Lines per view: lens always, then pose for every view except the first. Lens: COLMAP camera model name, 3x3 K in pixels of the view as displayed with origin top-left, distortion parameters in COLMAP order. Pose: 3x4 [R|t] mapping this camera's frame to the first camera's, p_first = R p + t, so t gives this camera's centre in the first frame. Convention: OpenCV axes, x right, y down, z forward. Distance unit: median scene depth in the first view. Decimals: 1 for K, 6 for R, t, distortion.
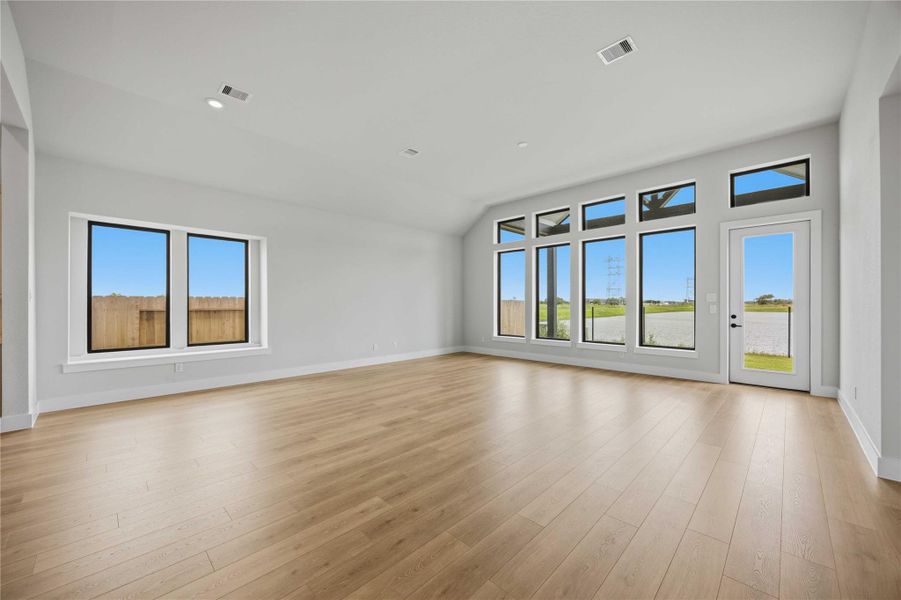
lens RADIAL K [[344.1, 0, 449.4], [0, 344.1, 304.0], [0, 0, 1]] dist [0.001168, 0.000084]
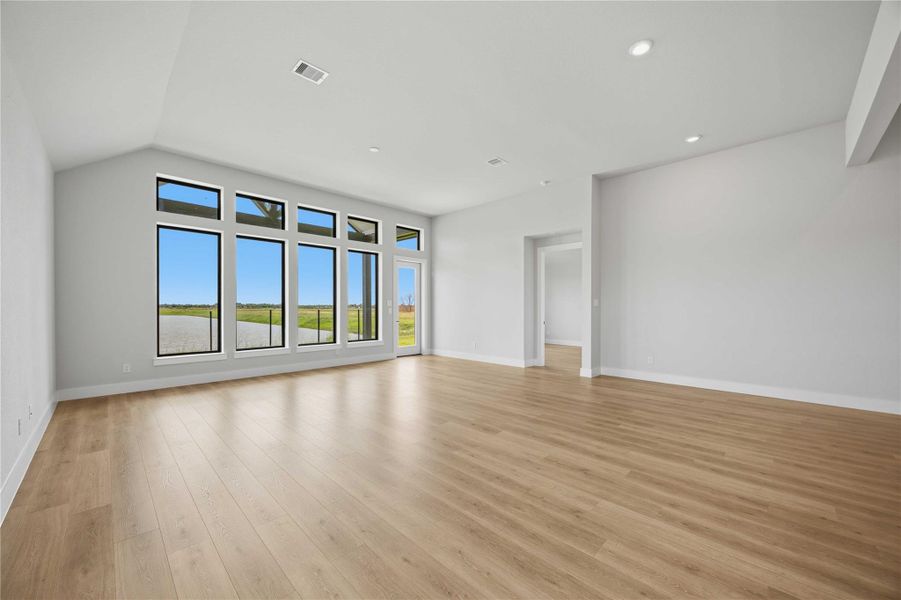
lens RADIAL K [[343.3, 0, 445.4], [0, 343.3, 309.0], [0, 0, 1]] dist [-0.001991, -0.000060]
pose [[0.019315, -0.002711, 0.999810, -0.500904], [-0.000943, 0.999996, 0.002730, 0.001480], [-0.999813, -0.000995, 0.019312, 0.486747]]
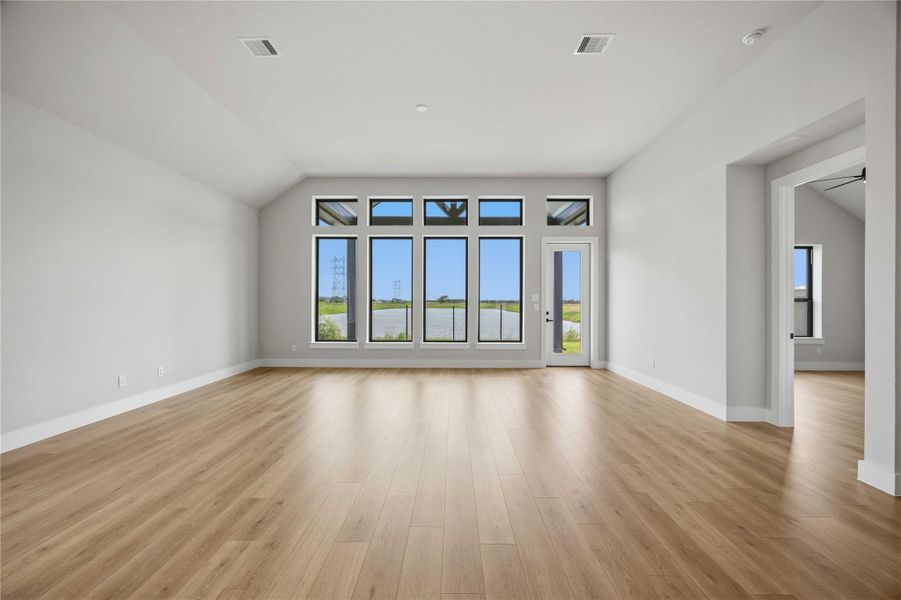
lens RADIAL K [[354.5, 0, 444.6], [0, 354.5, 299.1], [0, 0, 1]] dist [0.009576, 0.000025]
pose [[0.722573, 0.010478, 0.691216, -0.221102], [-0.004848, 0.999937, -0.010090, 0.000369], [-0.691278, 0.003940, 0.722578, 0.215739]]
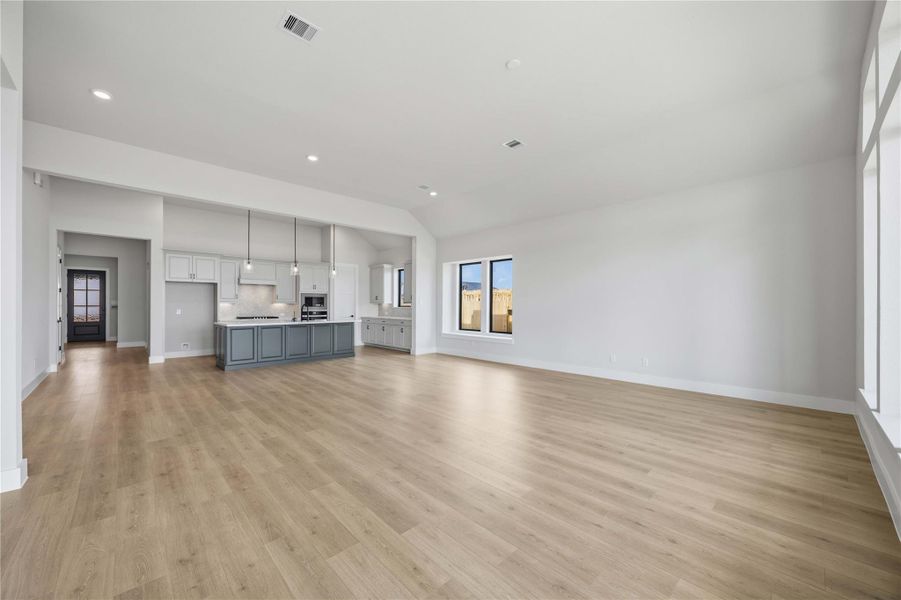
lens RADIAL K [[344.1, 0, 449.4], [0, 344.1, 304.0], [0, 0, 1]] dist [0.001168, 0.000084]
pose [[-0.032645, -0.001221, -0.999466, 0.549681], [-0.003805, 0.999992, -0.001097, -0.002719], [0.999460, 0.003767, -0.032649, 0.568084]]
